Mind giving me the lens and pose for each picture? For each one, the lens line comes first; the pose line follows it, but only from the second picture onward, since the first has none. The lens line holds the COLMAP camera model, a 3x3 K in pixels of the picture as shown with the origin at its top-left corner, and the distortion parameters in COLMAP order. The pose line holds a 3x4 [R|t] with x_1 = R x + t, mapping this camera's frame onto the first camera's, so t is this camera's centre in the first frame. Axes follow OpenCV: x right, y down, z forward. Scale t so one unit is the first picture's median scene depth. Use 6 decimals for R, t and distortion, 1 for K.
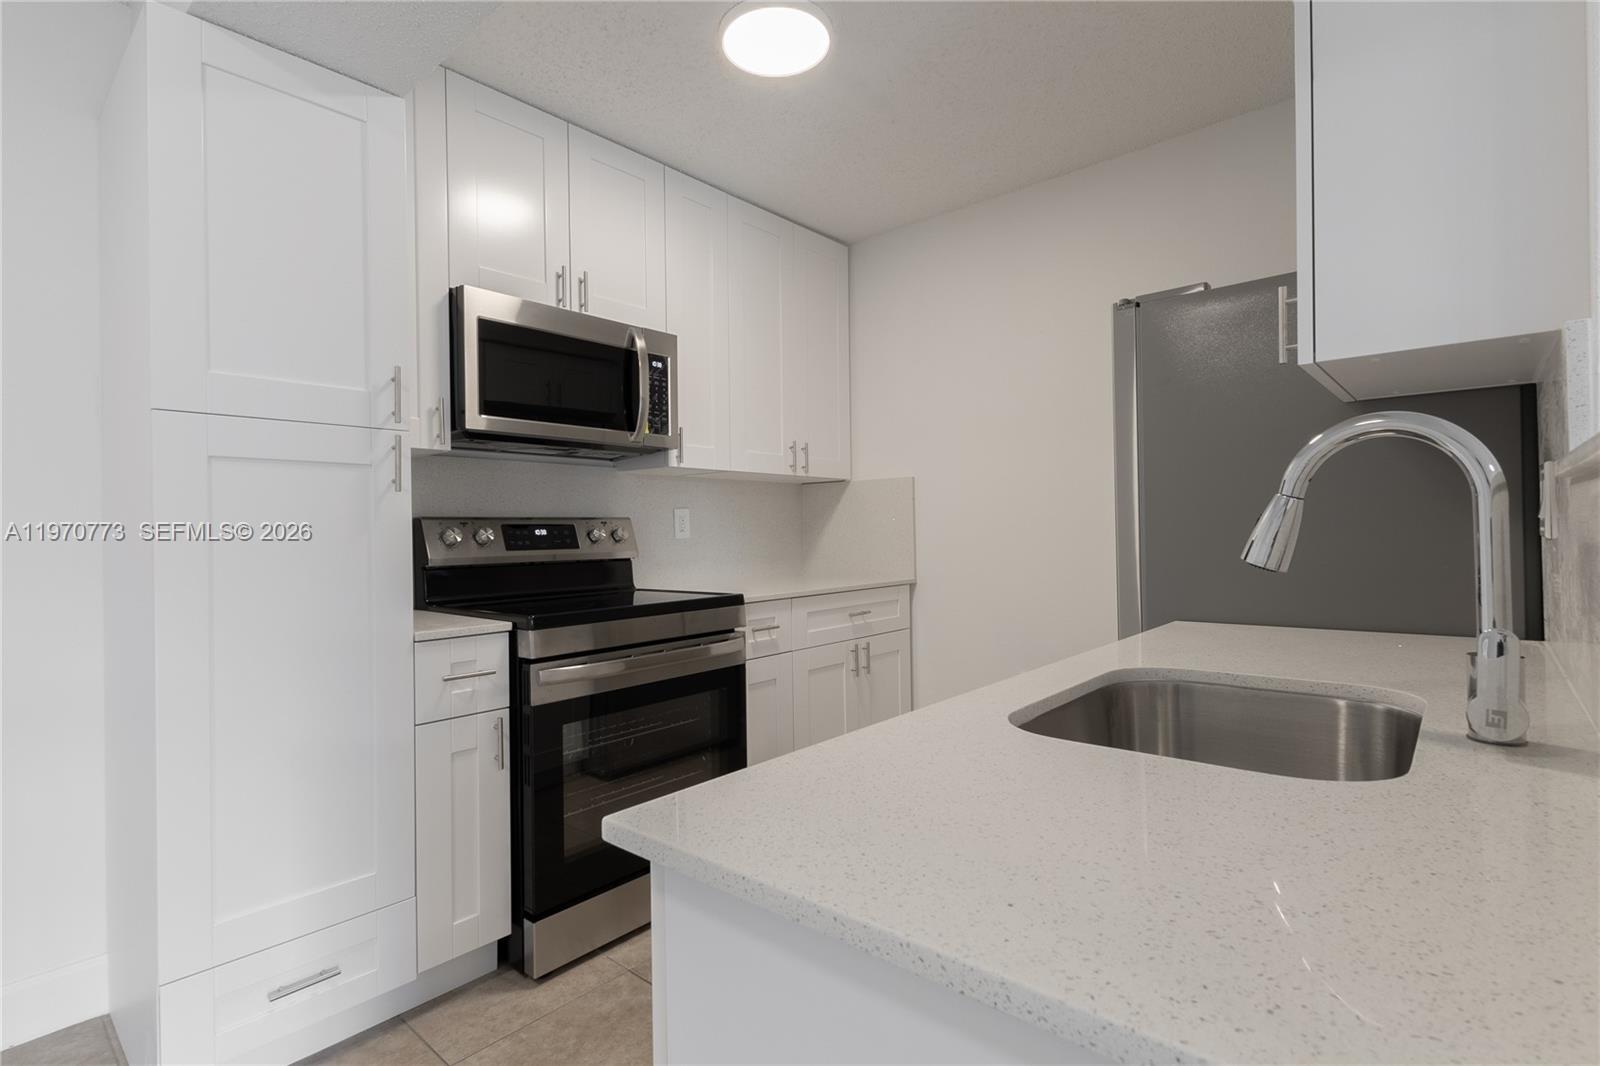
lens RADIAL K [[764.5, 0, 782.3], [0, 764.5, 534.6], [0, 0, 1]] dist [0.024911, -0.013508]
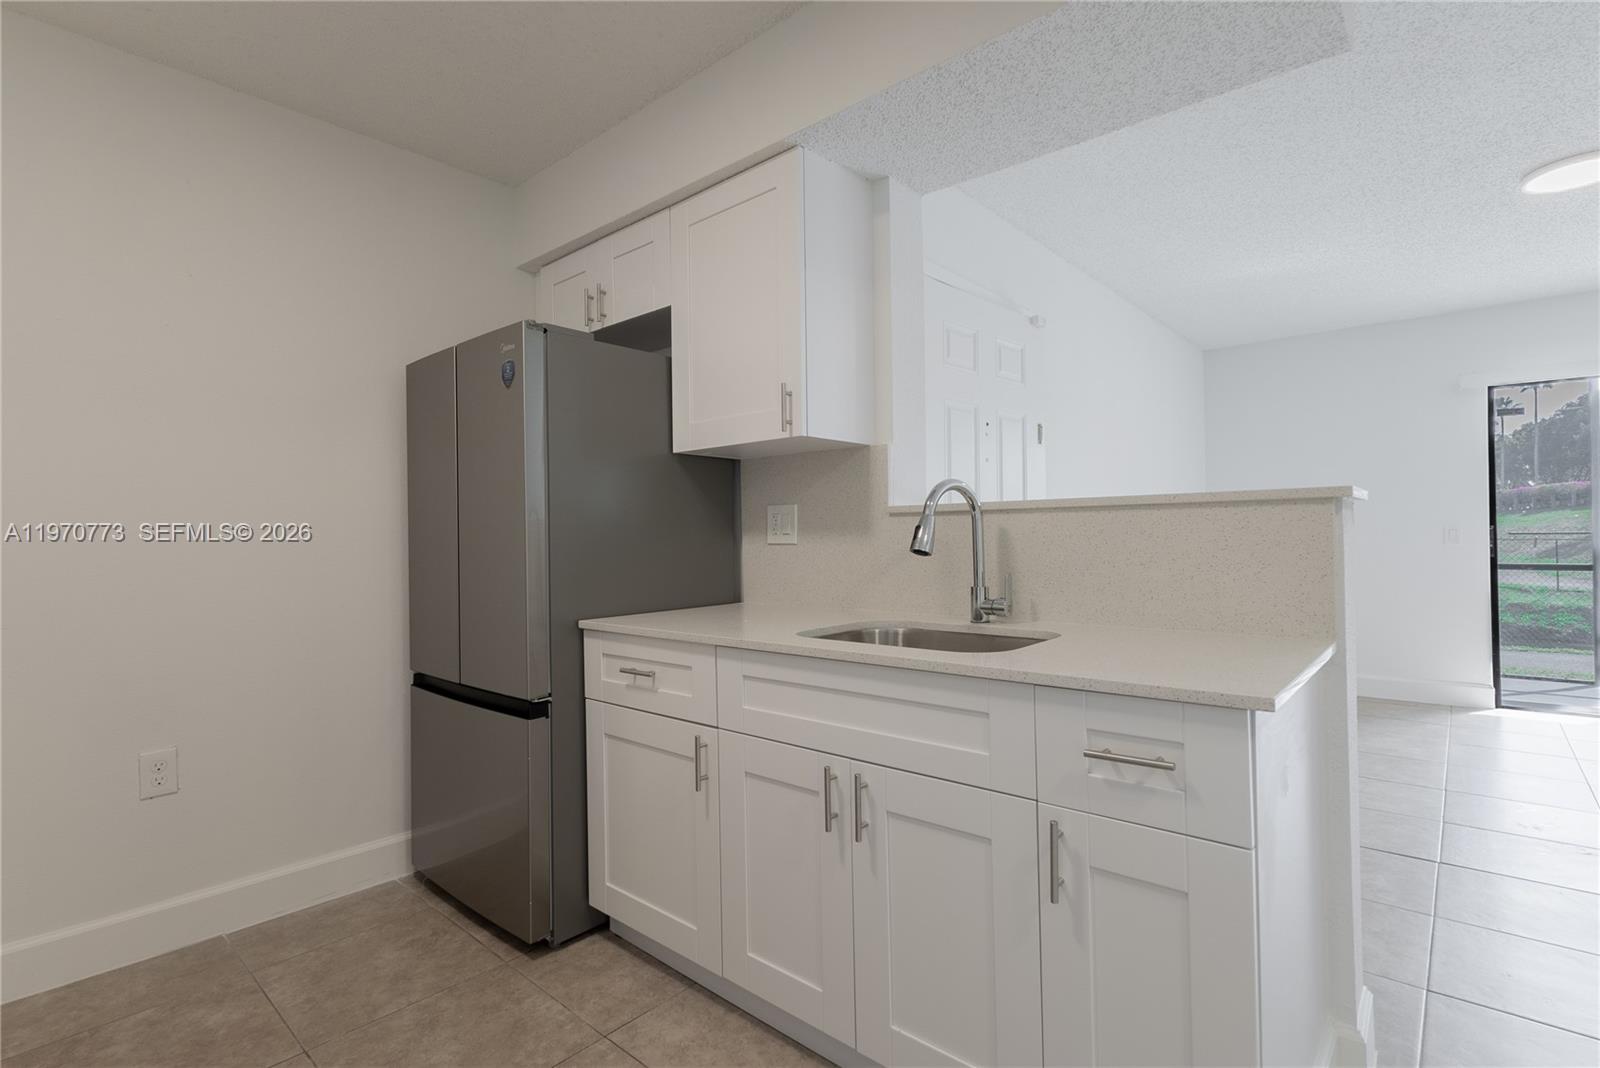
lens RADIAL K [[764.5, 0, 782.3], [0, 764.5, 535.6], [0, 0, 1]] dist [0.024911, -0.013508]
pose [[-0.011778, 0.020480, 0.999721, -0.457360], [0.016770, 0.999654, -0.020281, 0.010794], [-0.999790, 0.016527, -0.012117, 0.519052]]
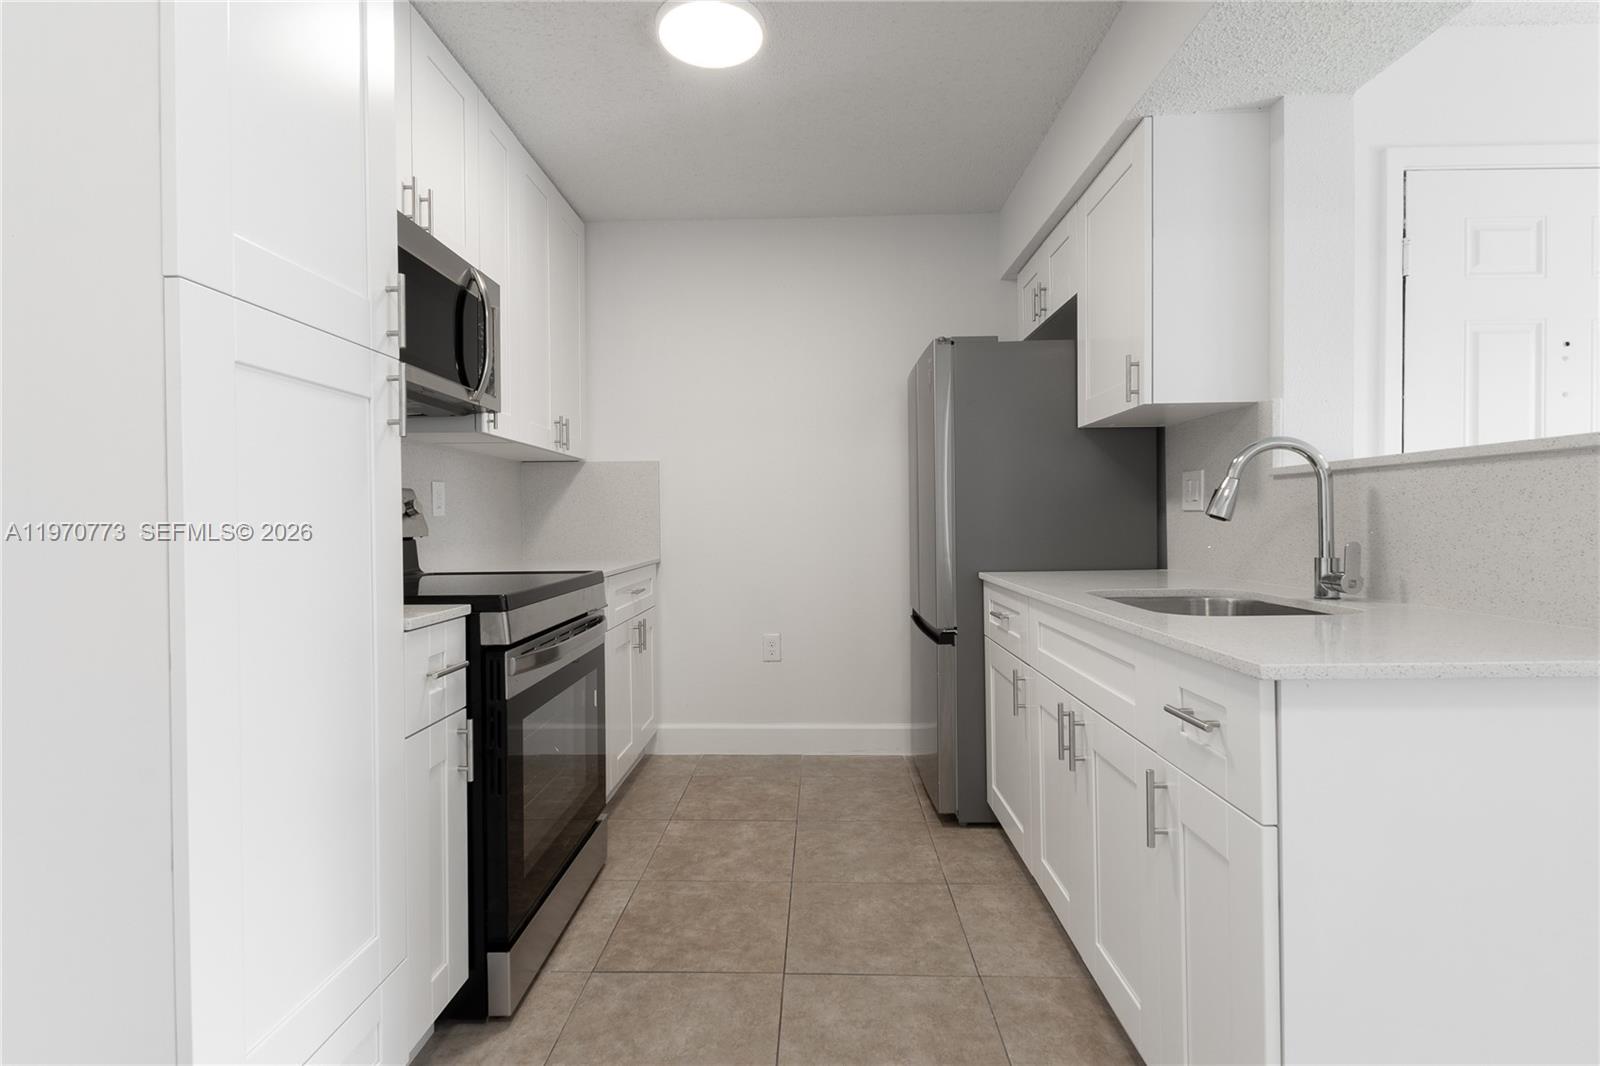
lens RADIAL K [[764.5, 0, 782.3], [0, 764.5, 534.6], [0, 0, 1]] dist [0.024911, -0.013508]
pose [[0.768914, -0.002728, 0.639346, -0.483258], [-0.000795, 0.999986, 0.005222, 0.026041], [-0.639351, -0.004524, 0.768901, 0.110244]]
